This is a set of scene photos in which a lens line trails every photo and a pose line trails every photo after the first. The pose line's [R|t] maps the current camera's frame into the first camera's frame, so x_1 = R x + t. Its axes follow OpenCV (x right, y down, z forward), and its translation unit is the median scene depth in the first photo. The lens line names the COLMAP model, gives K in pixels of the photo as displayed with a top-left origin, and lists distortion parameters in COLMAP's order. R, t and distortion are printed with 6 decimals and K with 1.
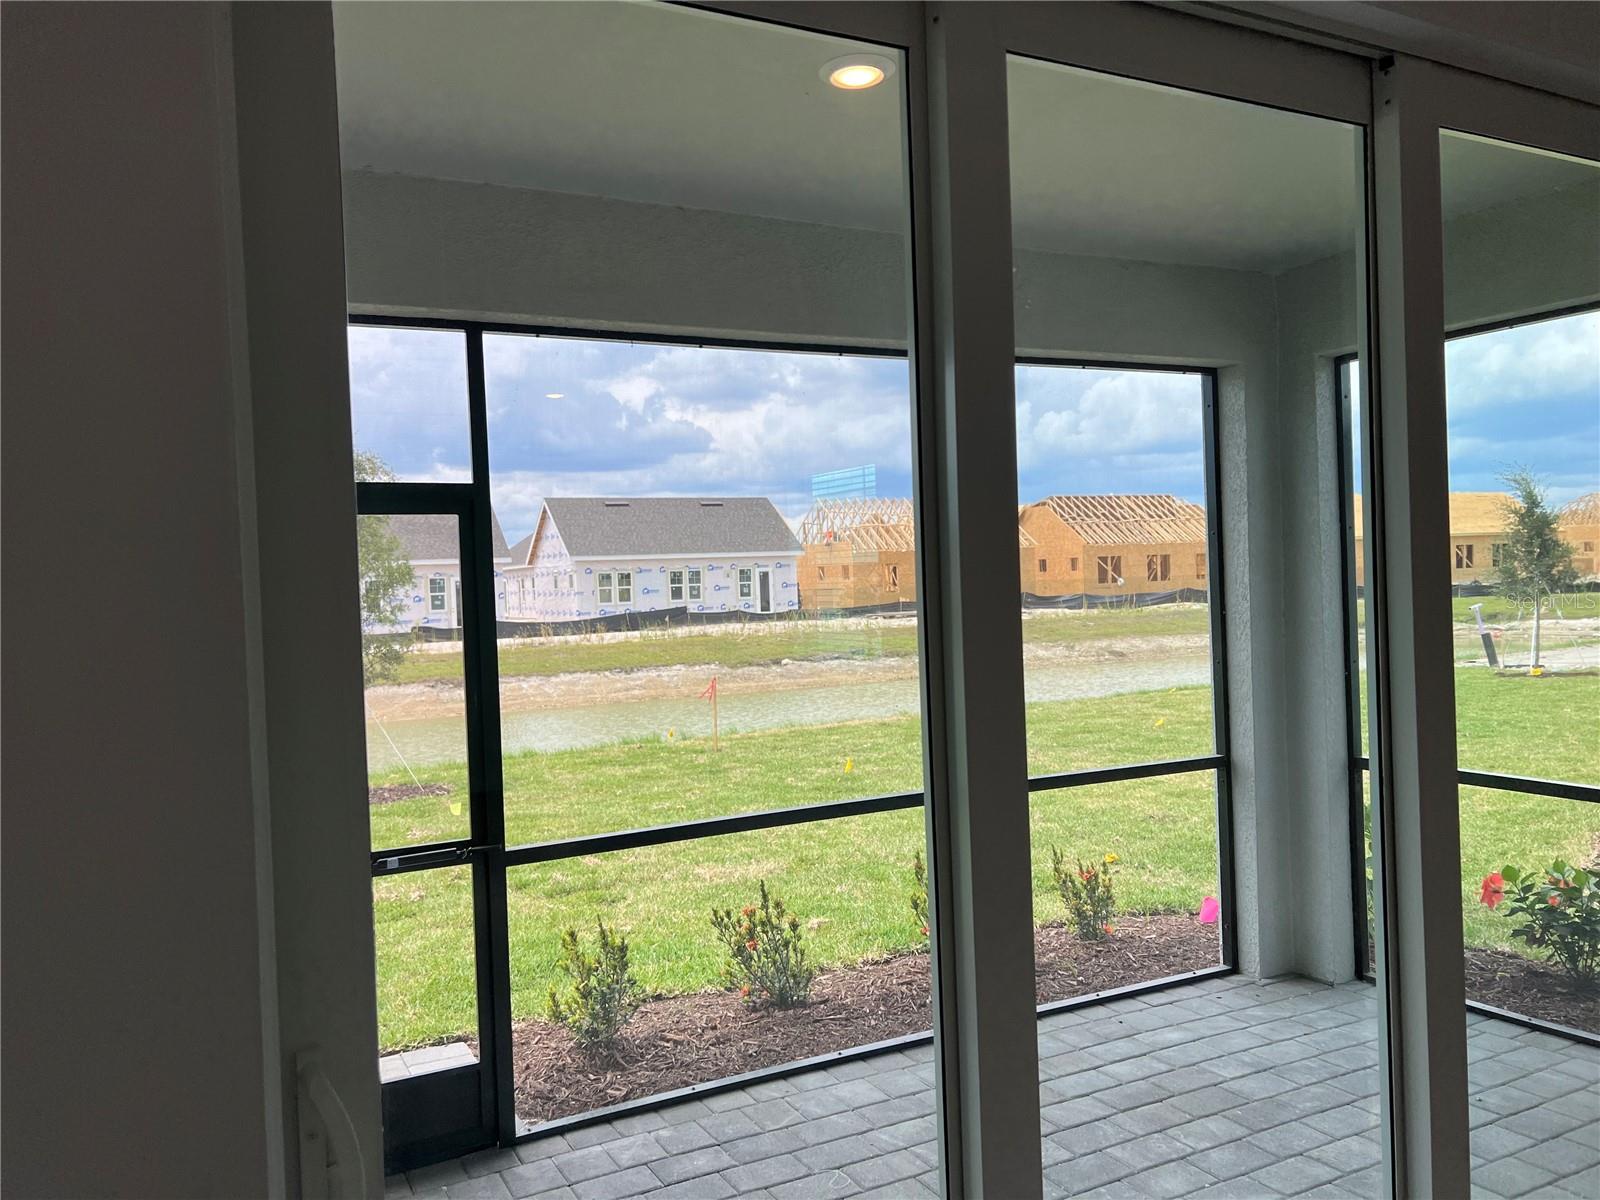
lens RADIAL K [[1180.6, 0, 807.7], [0, 1180.6, 596.3], [0, 0, 1]] dist [0.035941, -0.050950]
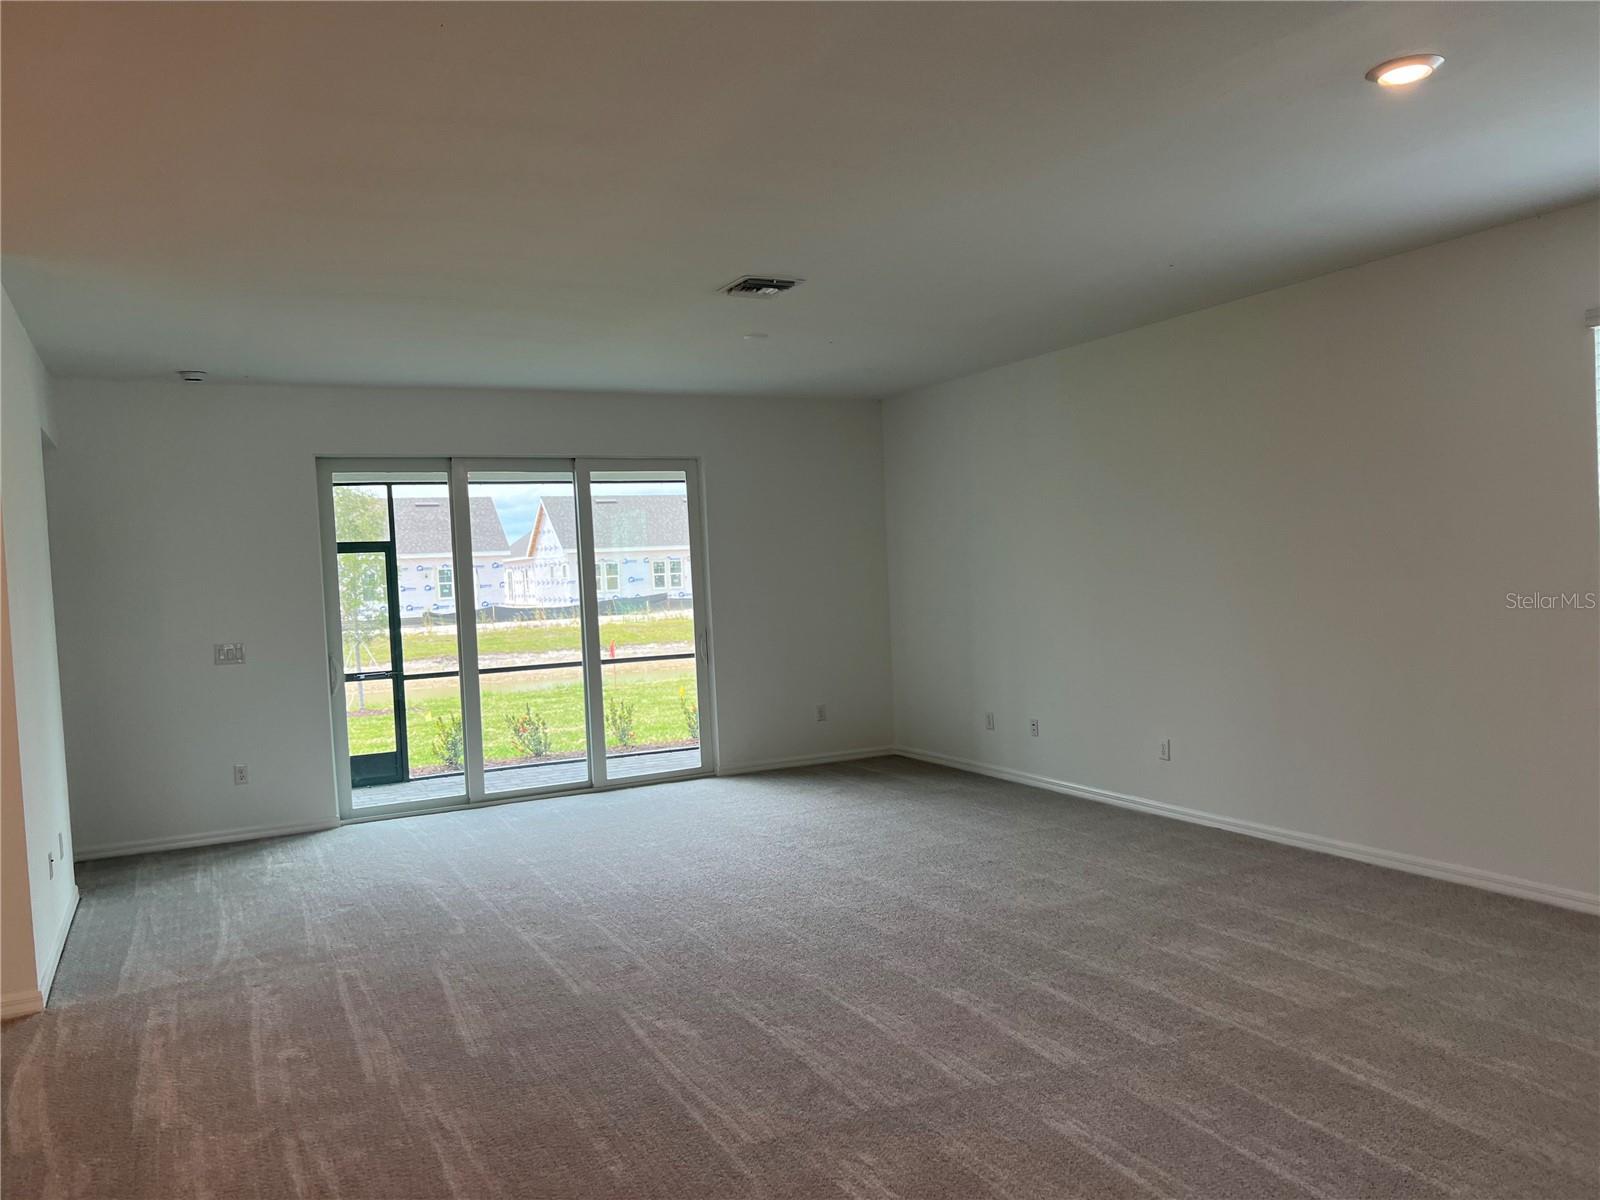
lens RADIAL K [[1180.6, 0, 812.8], [0, 1180.6, 615.2], [0, 0, 1]] dist [0.035941, -0.050950]
pose [[0.999893, -0.005357, -0.013629, 0.053804], [0.005714, 0.999638, 0.026277, 0.000796], [0.013483, -0.026352, 0.999562, -0.127512]]
